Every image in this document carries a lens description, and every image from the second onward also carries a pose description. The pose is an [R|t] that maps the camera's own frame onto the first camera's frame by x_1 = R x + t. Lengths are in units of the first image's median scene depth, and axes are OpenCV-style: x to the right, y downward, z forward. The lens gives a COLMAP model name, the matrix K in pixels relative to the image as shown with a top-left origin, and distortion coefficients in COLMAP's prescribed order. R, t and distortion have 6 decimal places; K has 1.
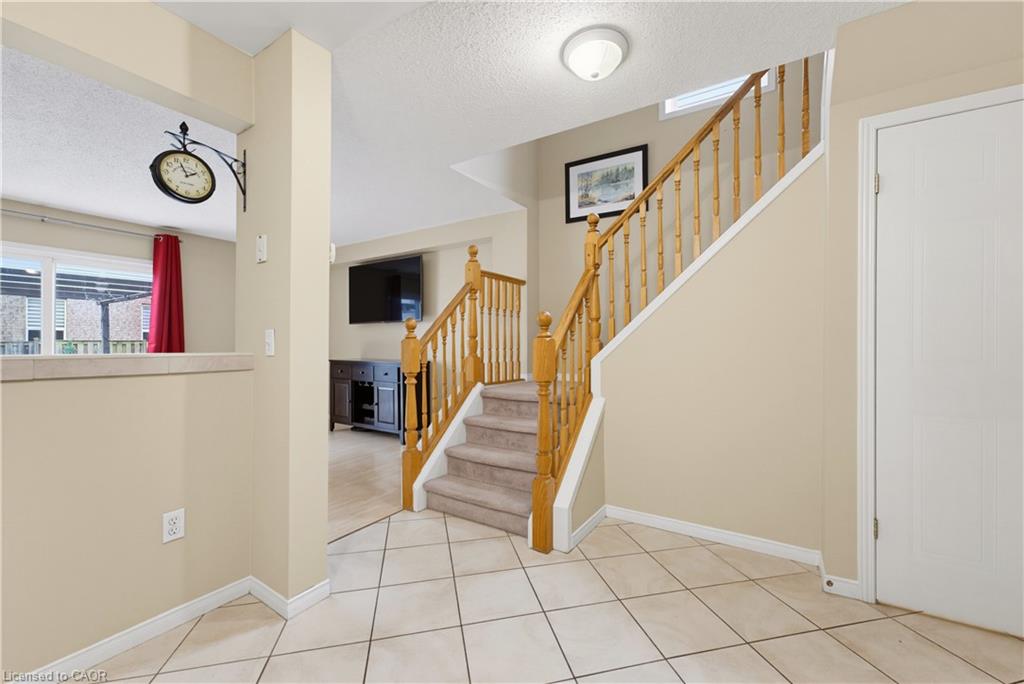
lens RADIAL K [[417.9, 0, 508.5], [0, 417.9, 346.0], [0, 0, 1]] dist [0.008642, 0.003434]
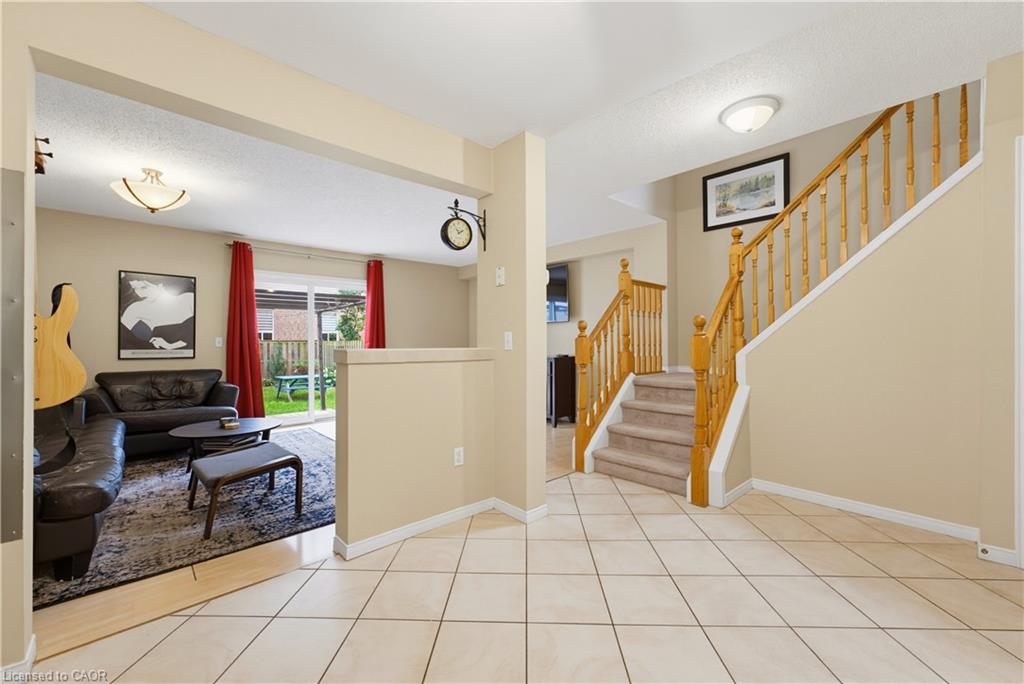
lens RADIAL K [[417.9, 0, 509.6], [0, 417.9, 344.5], [0, 0, 1]] dist [0.008642, 0.003434]
pose [[0.970173, -0.003053, -0.242393, -0.138763], [0.003542, 0.999992, 0.001582, 0.002070], [0.242387, -0.002393, 0.970177, -0.296553]]
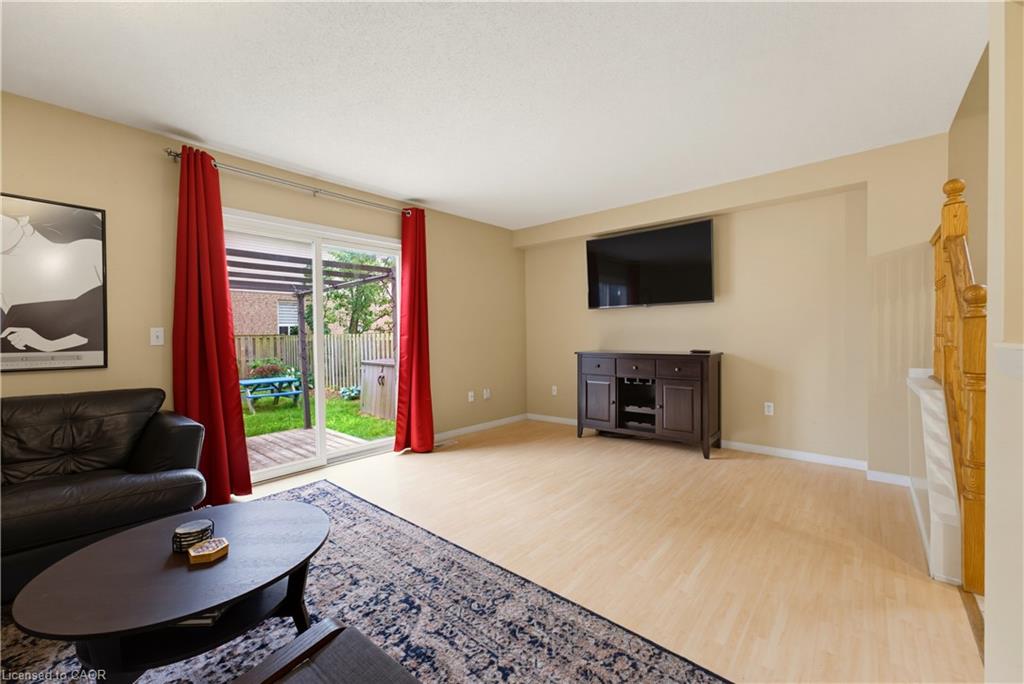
lens RADIAL K [[417.9, 0, 515.2], [0, 417.9, 343.4], [0, 0, 1]] dist [0.008642, 0.003434]
pose [[0.991218, -0.009789, -0.131877, -0.836572], [0.012033, 0.999796, 0.016230, 0.000230], [0.131692, -0.017674, 0.991133, 0.292906]]
